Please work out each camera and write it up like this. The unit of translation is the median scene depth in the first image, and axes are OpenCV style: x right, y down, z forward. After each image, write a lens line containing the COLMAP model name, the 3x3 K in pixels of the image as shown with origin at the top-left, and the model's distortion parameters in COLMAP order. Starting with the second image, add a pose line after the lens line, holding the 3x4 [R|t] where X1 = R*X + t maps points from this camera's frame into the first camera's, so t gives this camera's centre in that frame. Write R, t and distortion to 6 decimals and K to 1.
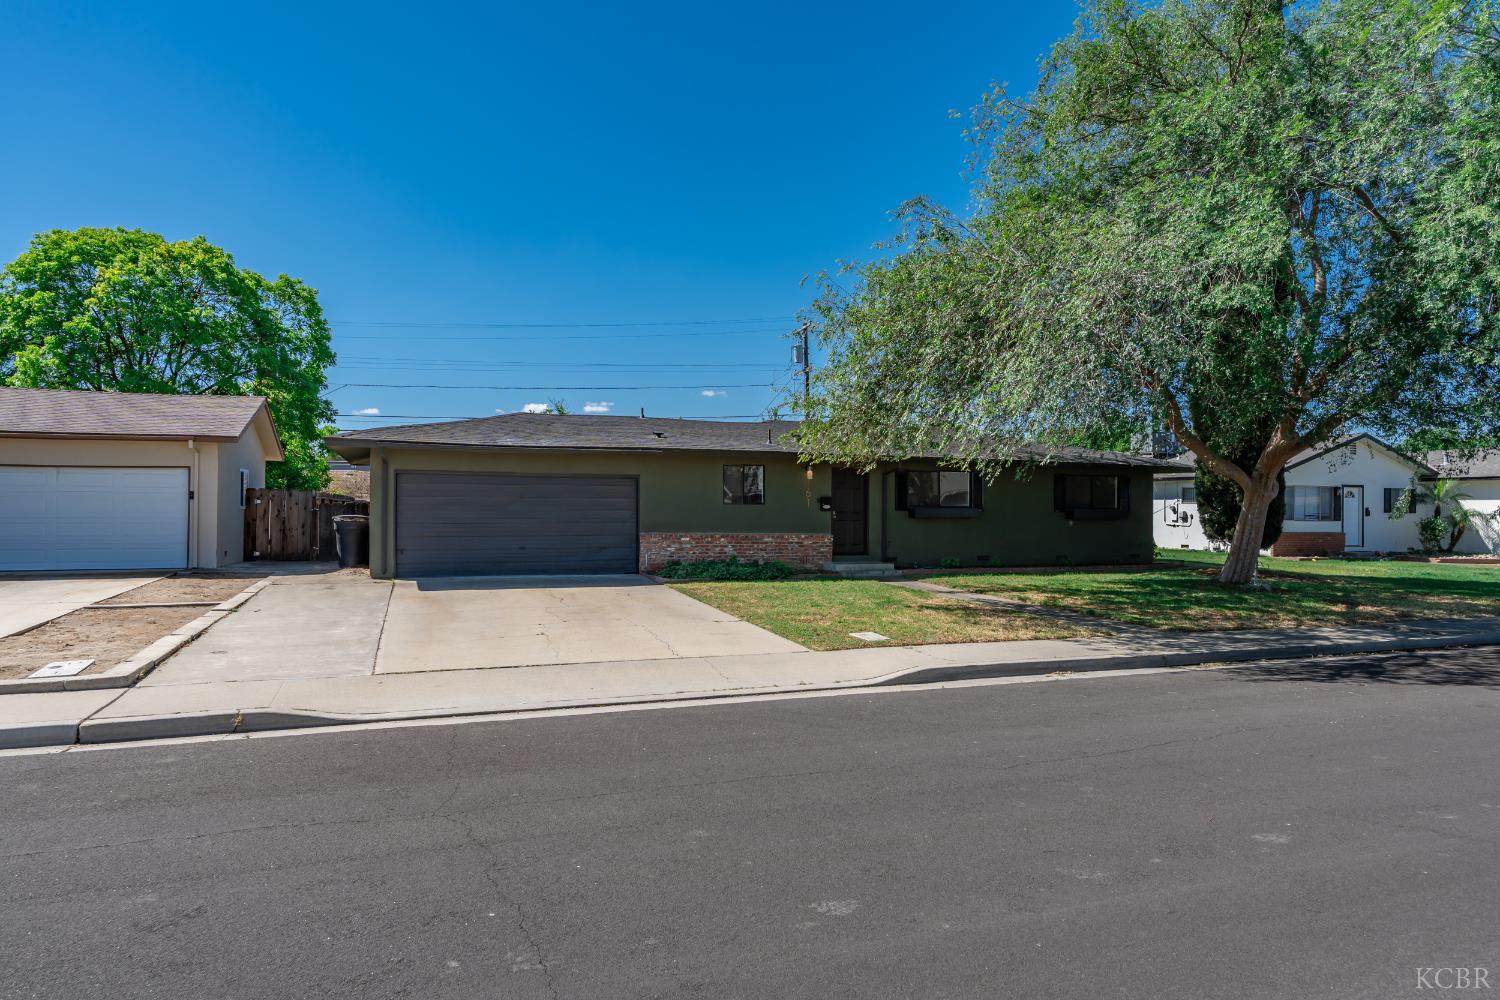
lens RADIAL K [[862.4, 0, 750.0], [0, 862.4, 500.0], [0, 0, 1]] dist [0.027225, -0.062429]
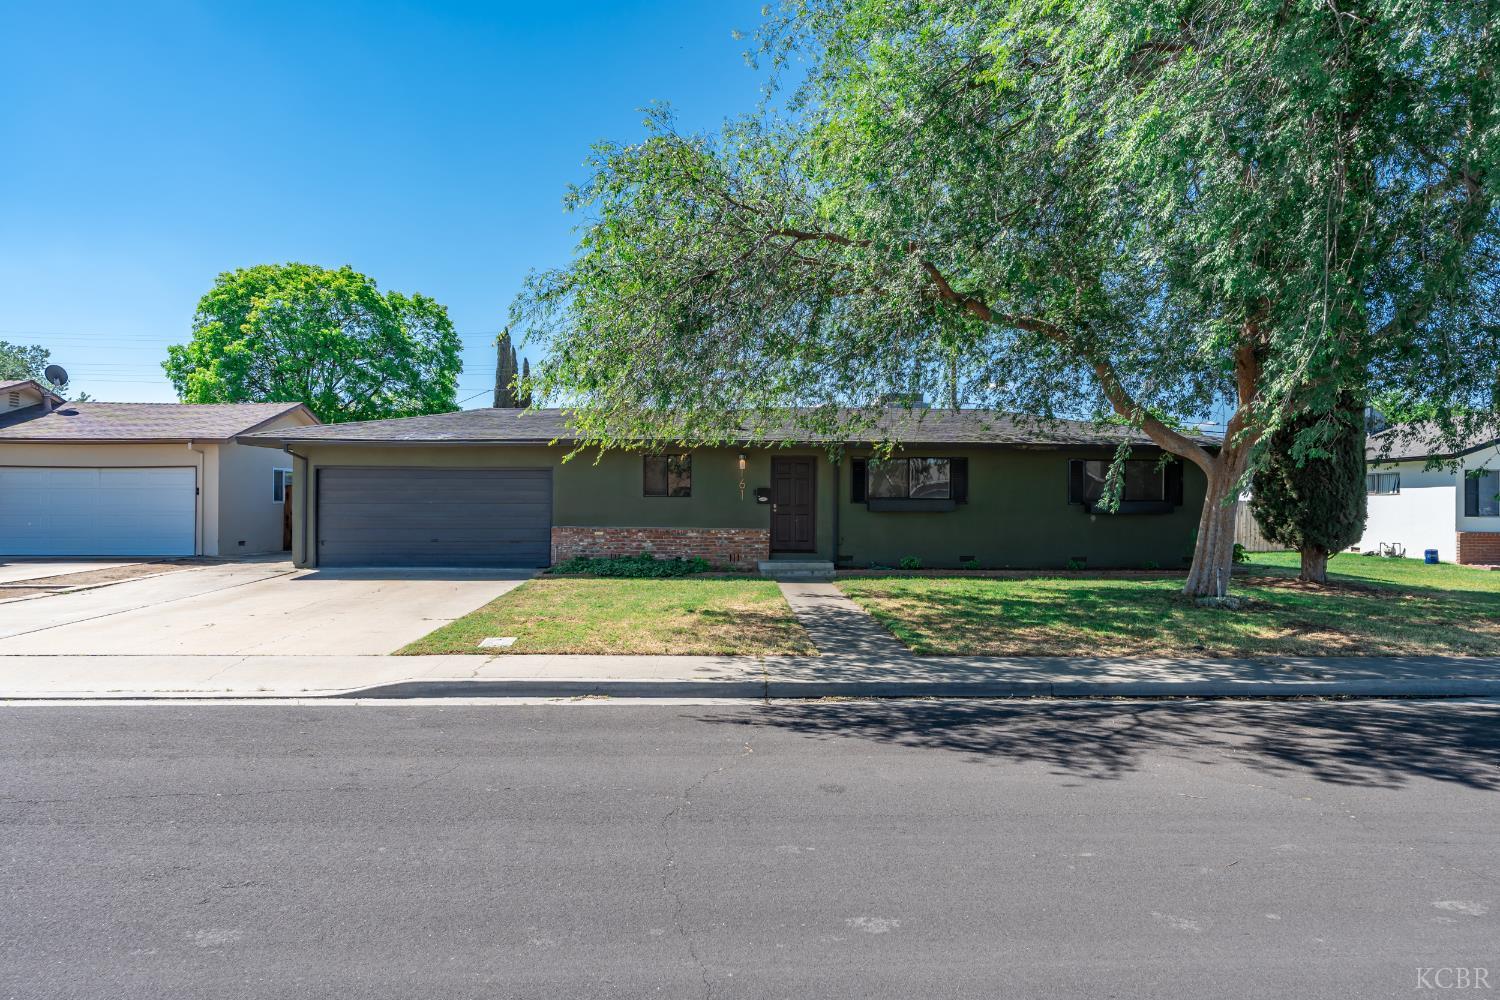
lens RADIAL K [[862.4, 0, 750.0], [0, 862.4, 500.0], [0, 0, 1]] dist [0.027225, -0.062429]
pose [[0.950883, -0.004194, -0.309521, 0.364329], [0.005178, 0.999984, 0.002358, 0.006591], [0.309506, -0.003845, 0.950890, 0.133178]]
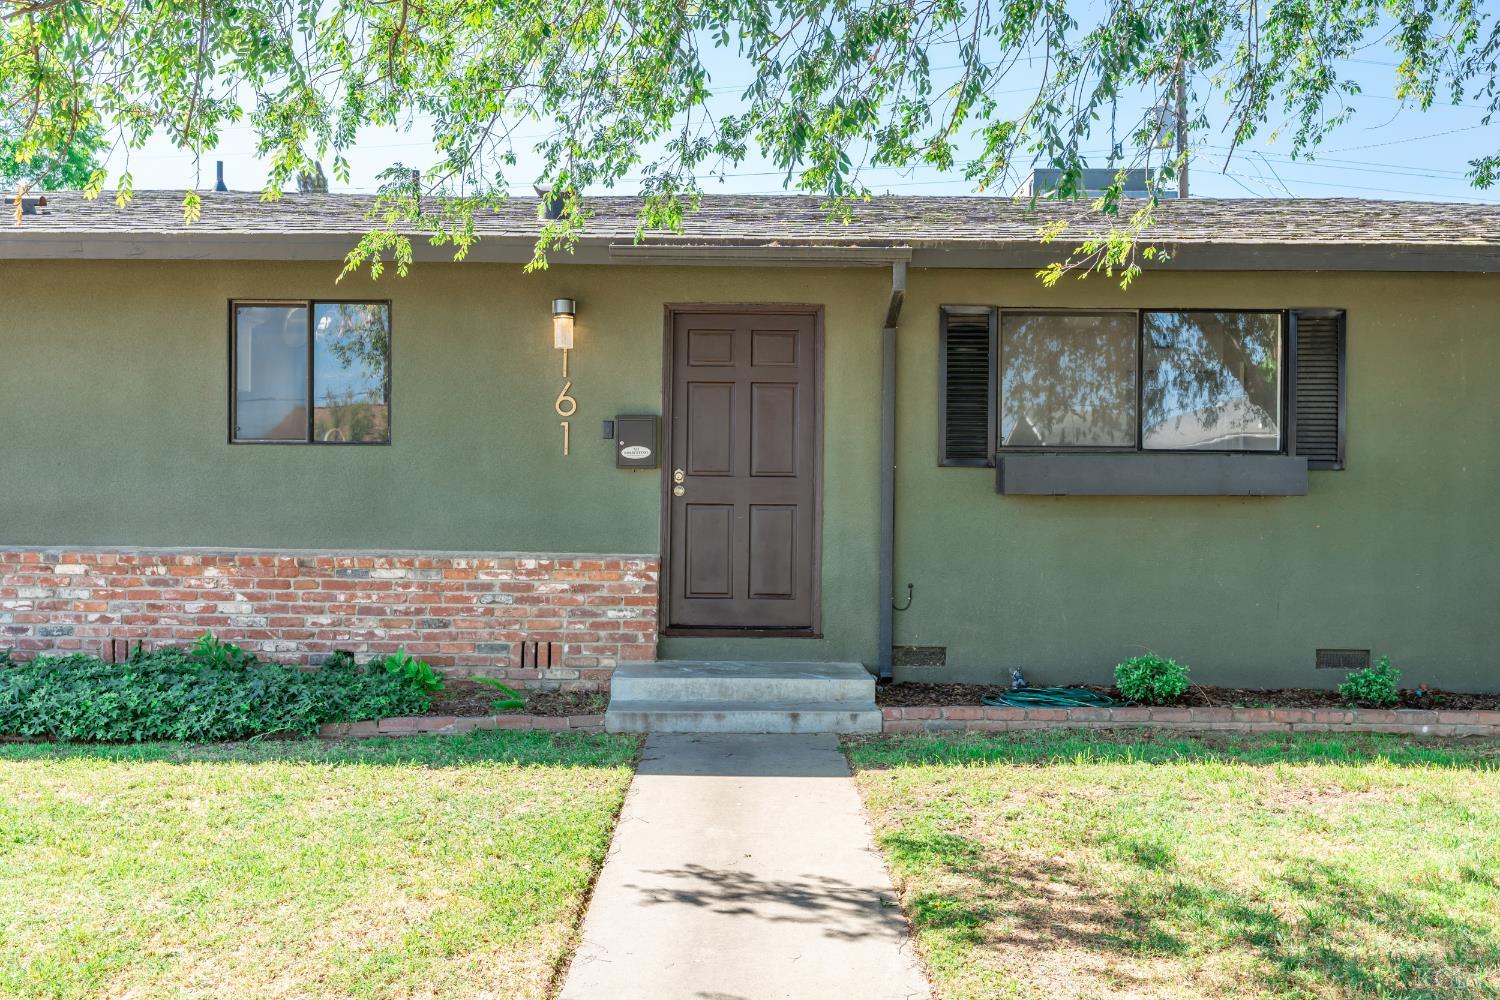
lens RADIAL K [[1437.7, 0, 750.0], [0, 1437.7, 500.0], [0, 0, 1]] dist [0.001073, 0.007859]
pose [[0.938604, 0.001115, -0.344995, 0.279196], [0.004365, 0.999876, 0.015107, 0.016116], [0.344969, -0.015686, 0.938483, 0.609593]]
